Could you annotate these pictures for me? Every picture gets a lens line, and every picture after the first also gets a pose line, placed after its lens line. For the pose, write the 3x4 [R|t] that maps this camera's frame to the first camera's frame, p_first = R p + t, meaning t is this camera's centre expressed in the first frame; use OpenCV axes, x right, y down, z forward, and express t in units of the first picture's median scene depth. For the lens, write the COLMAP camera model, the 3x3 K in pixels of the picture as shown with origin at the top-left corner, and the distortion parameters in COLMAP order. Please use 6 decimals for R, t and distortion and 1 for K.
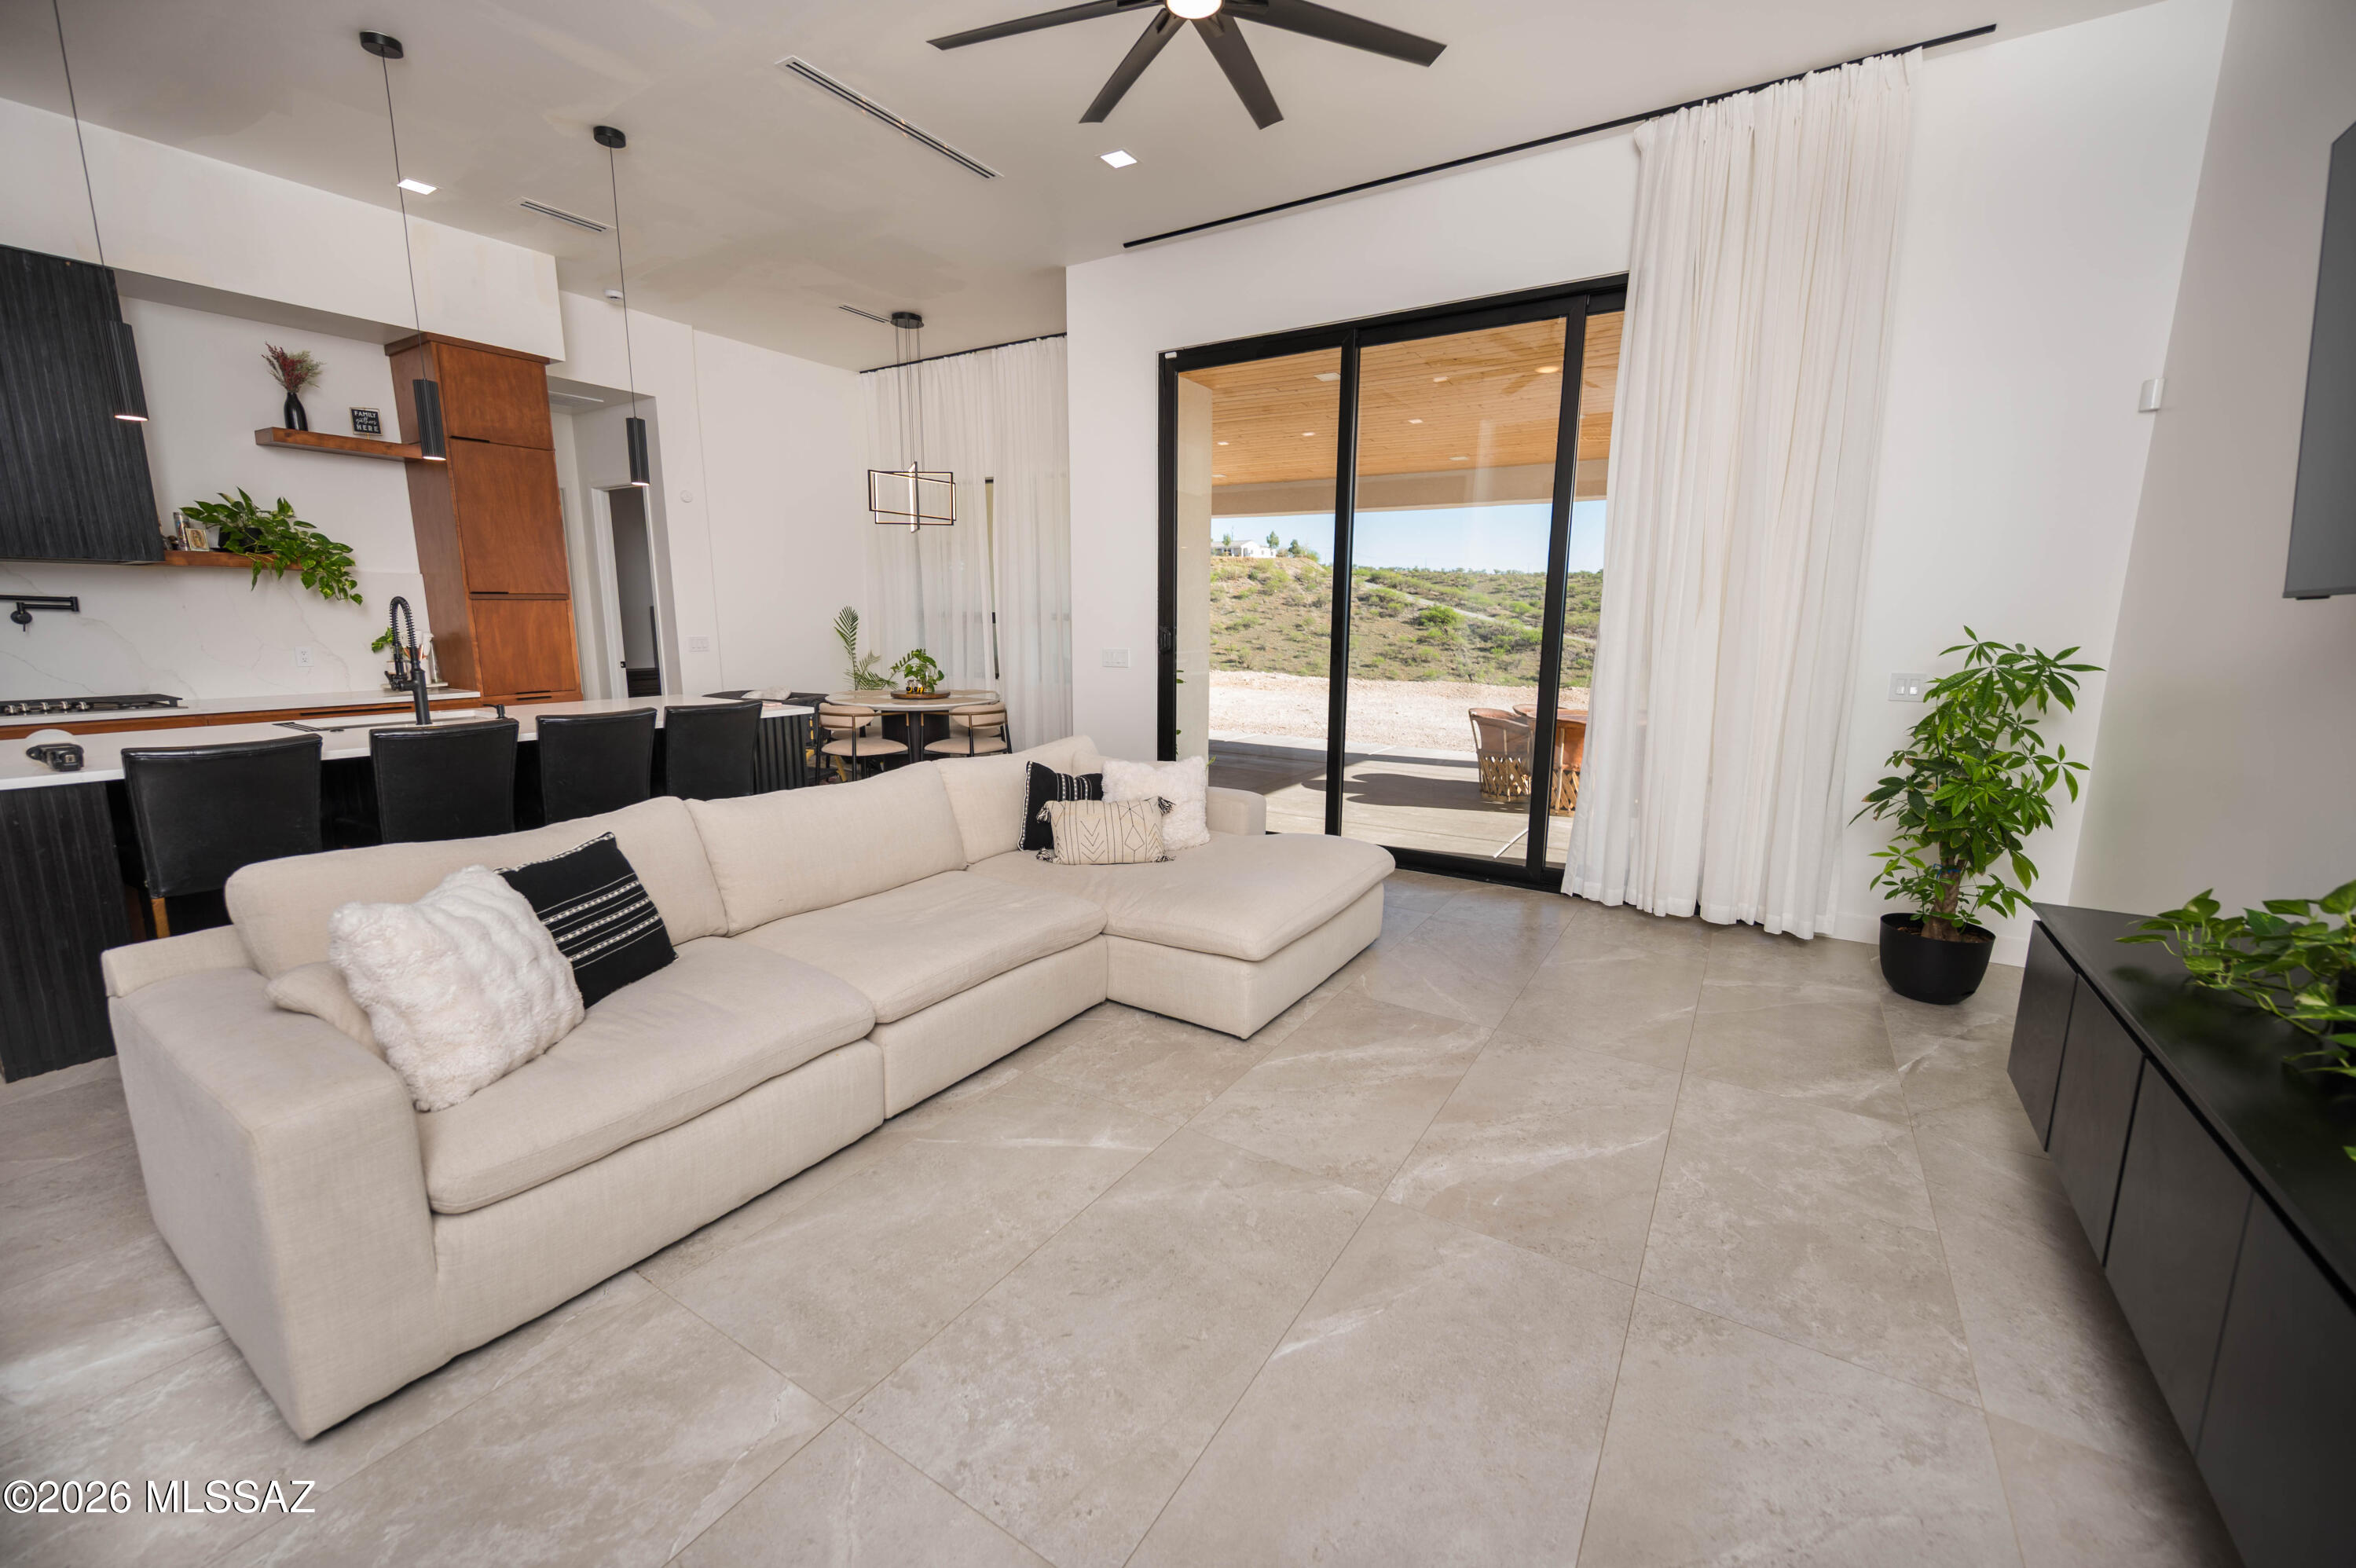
lens RADIAL K [[925.5, 0, 1178.0], [0, 925.5, 784.0], [0, 0, 1]] dist [0.000835, -0.000015]
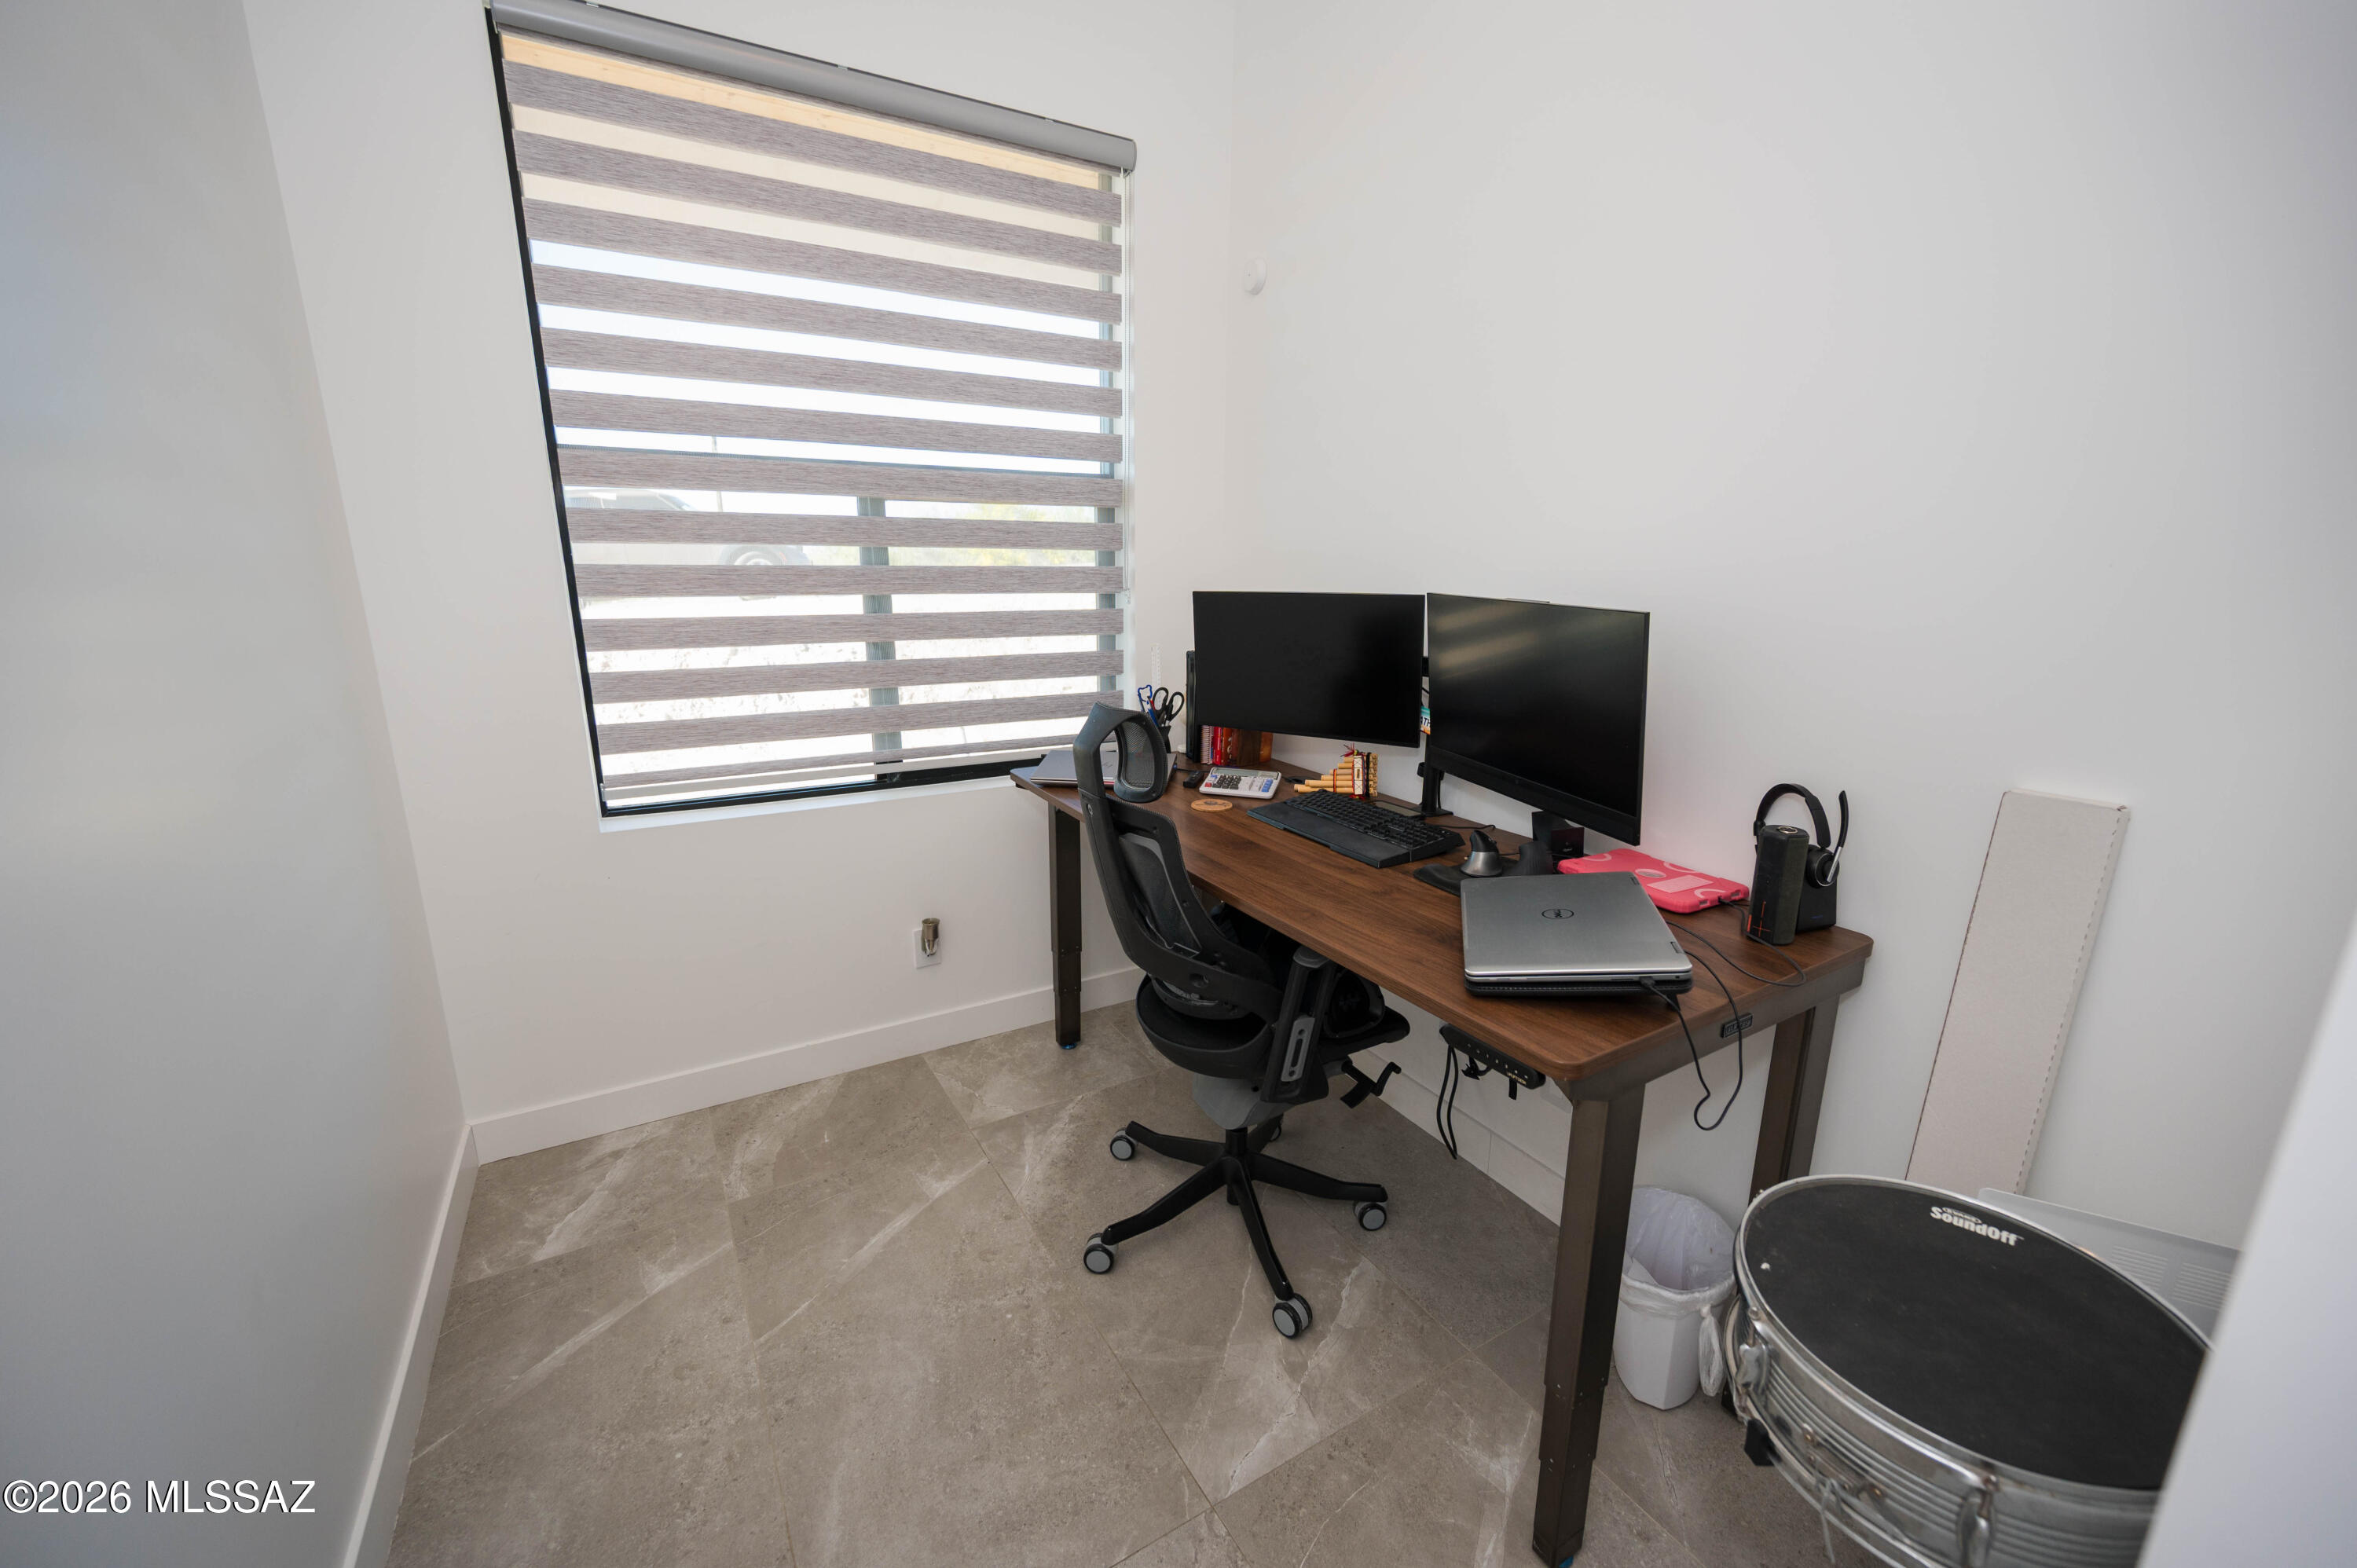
lens RADIAL K [[925.9, 0, 1178.5], [0, 925.9, 784.0], [0, 0, 1]] dist [0.000835, -0.000015]
pose [[0.454121, -0.218287, 0.863785, -0.604239], [0.151434, 0.974325, 0.166608, -0.083850], [-0.877976, 0.055146, 0.475517, 0.348929]]
